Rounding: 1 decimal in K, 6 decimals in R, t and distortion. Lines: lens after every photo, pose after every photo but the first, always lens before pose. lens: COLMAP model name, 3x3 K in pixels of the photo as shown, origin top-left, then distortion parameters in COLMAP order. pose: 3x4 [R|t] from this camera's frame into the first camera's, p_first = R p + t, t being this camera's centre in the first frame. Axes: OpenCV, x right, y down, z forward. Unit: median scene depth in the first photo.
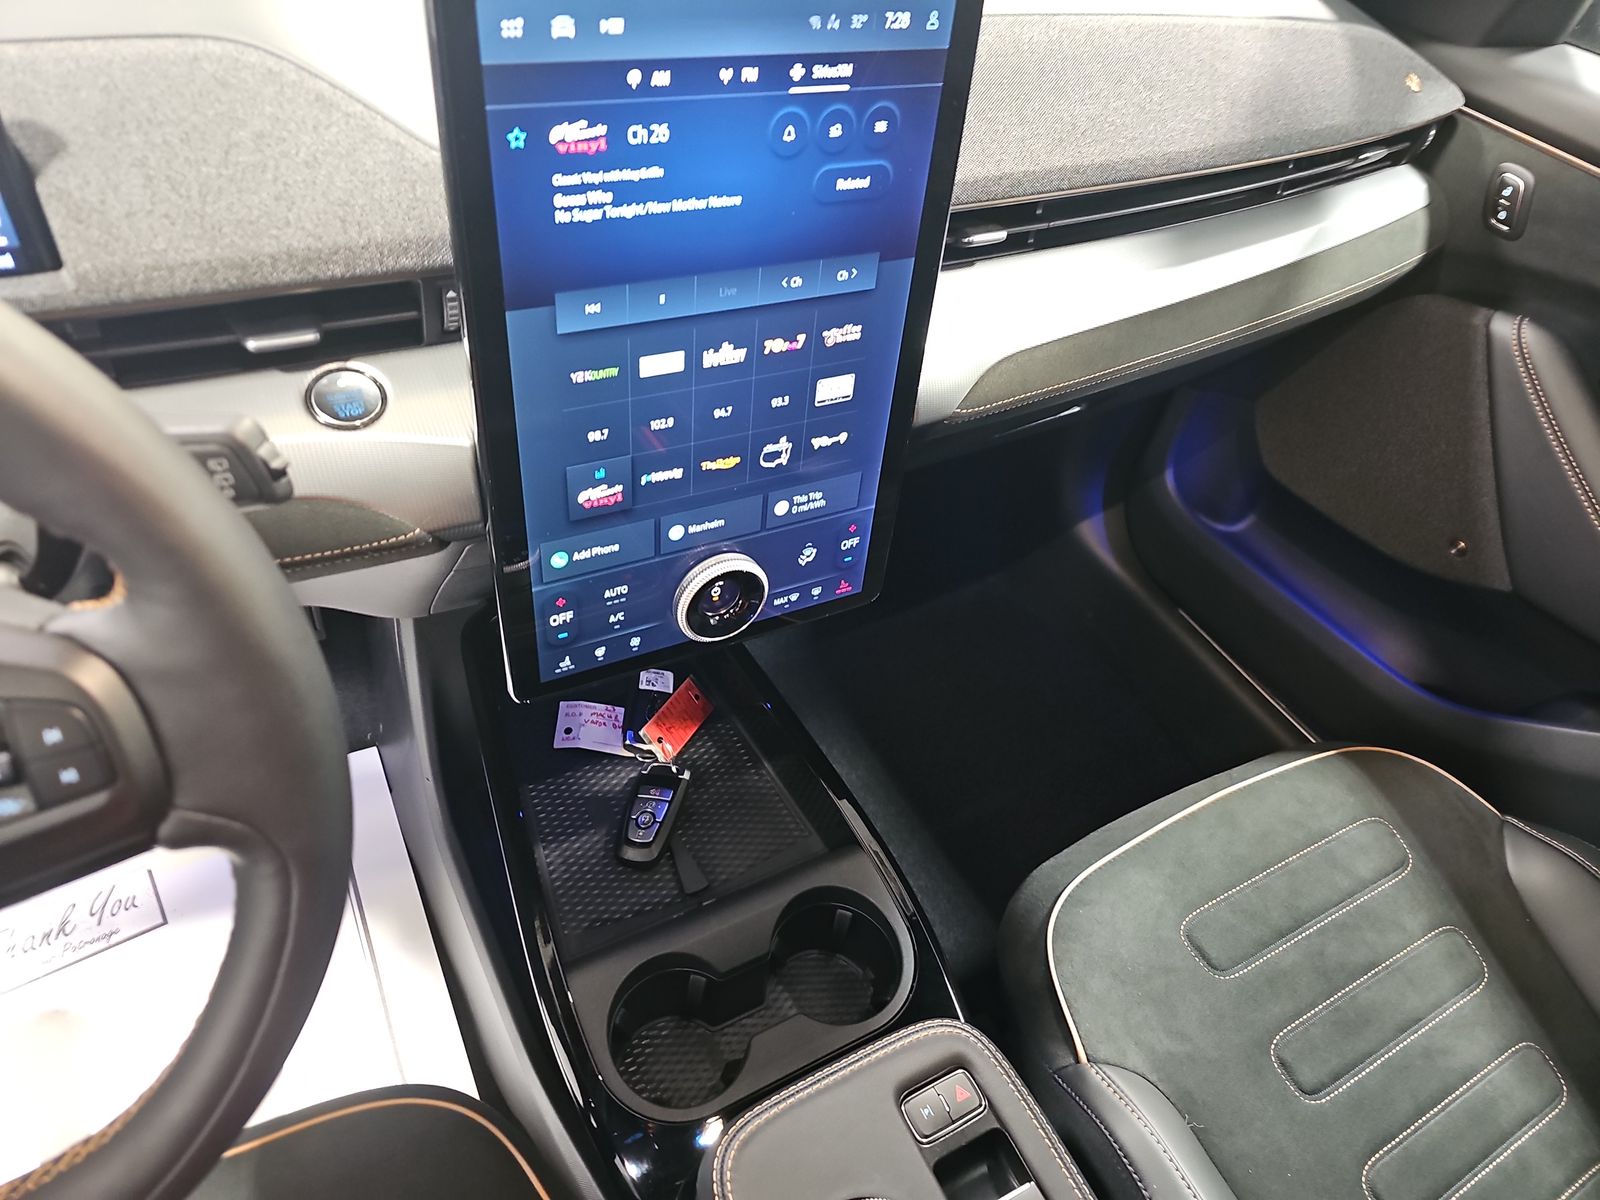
lens RADIAL K [[1057.4, 0, 756.6], [0, 1057.4, 593.8], [0, 0, 1]] dist [0.010544, -0.017333]
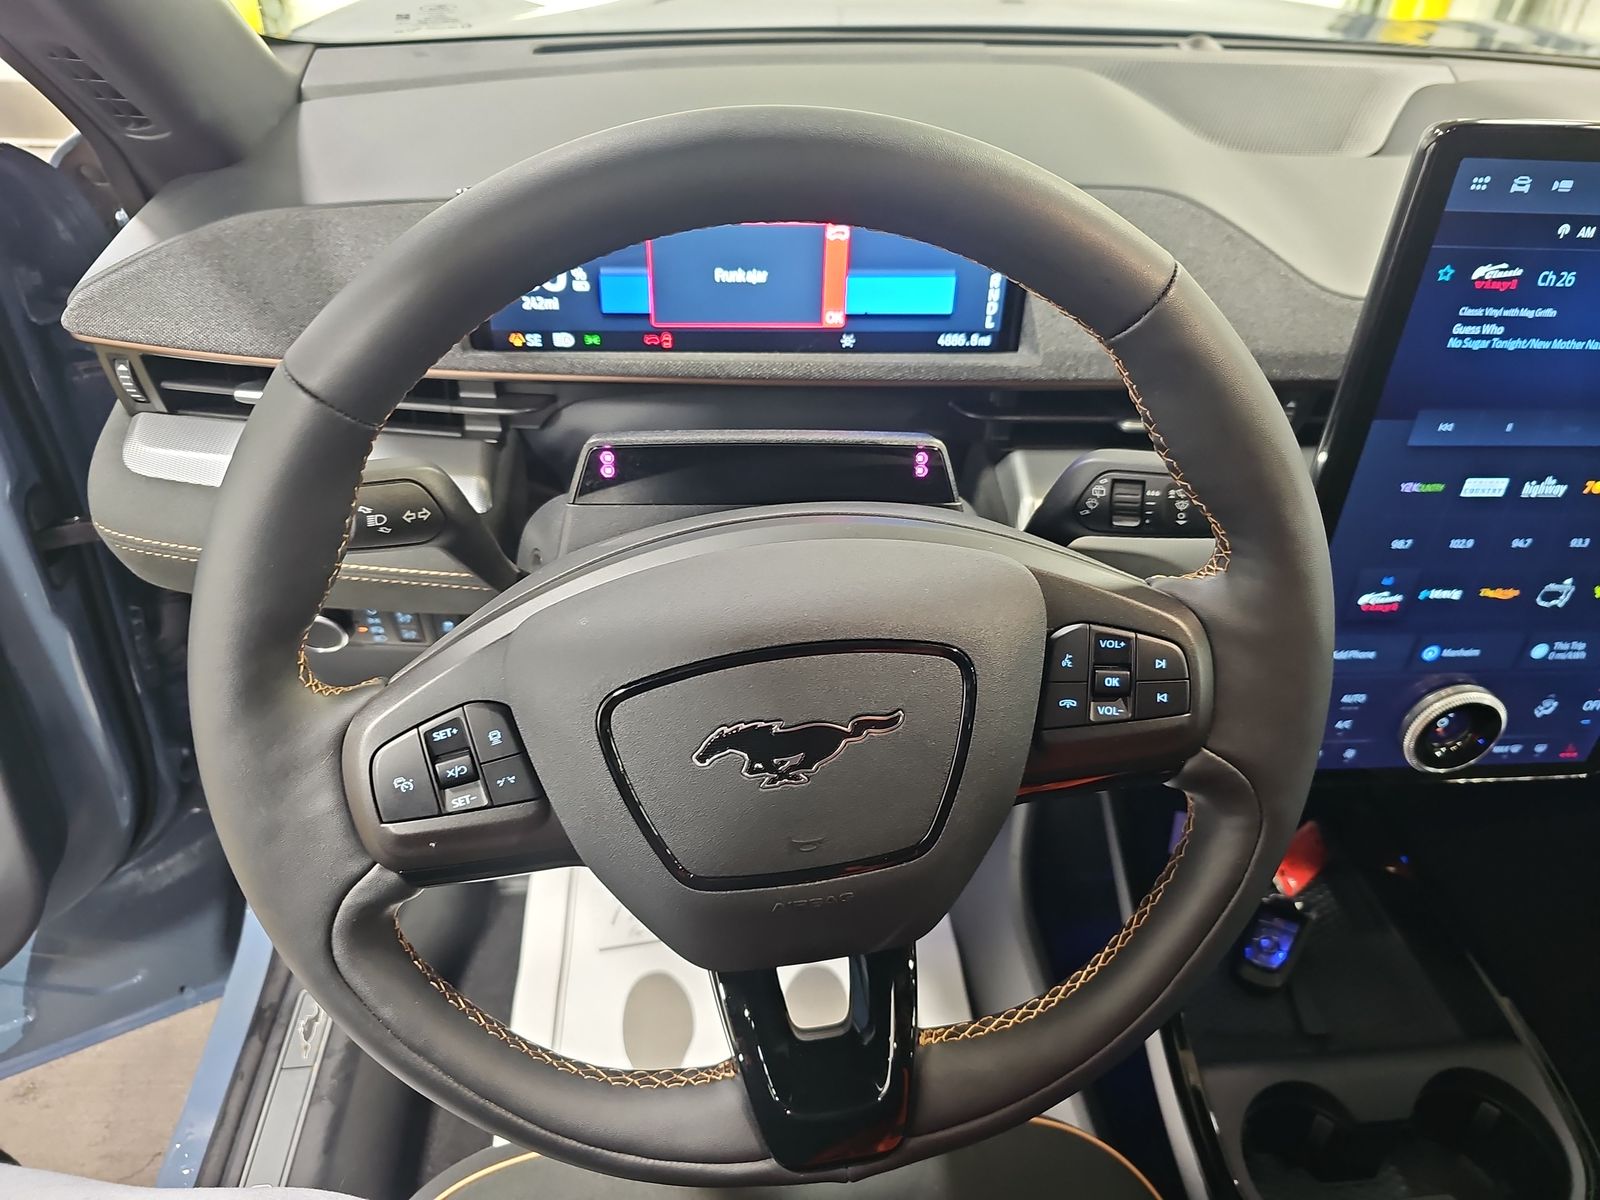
lens RADIAL K [[1057.4, 0, 791.0], [0, 1057.4, 596.3], [0, 0, 1]] dist [0.010544, -0.017333]
pose [[0.917302, 0.162571, -0.363494, -0.318982], [-0.216427, 0.969803, -0.112430, 0.158064], [0.334240, 0.181802, 0.924787, -0.198946]]
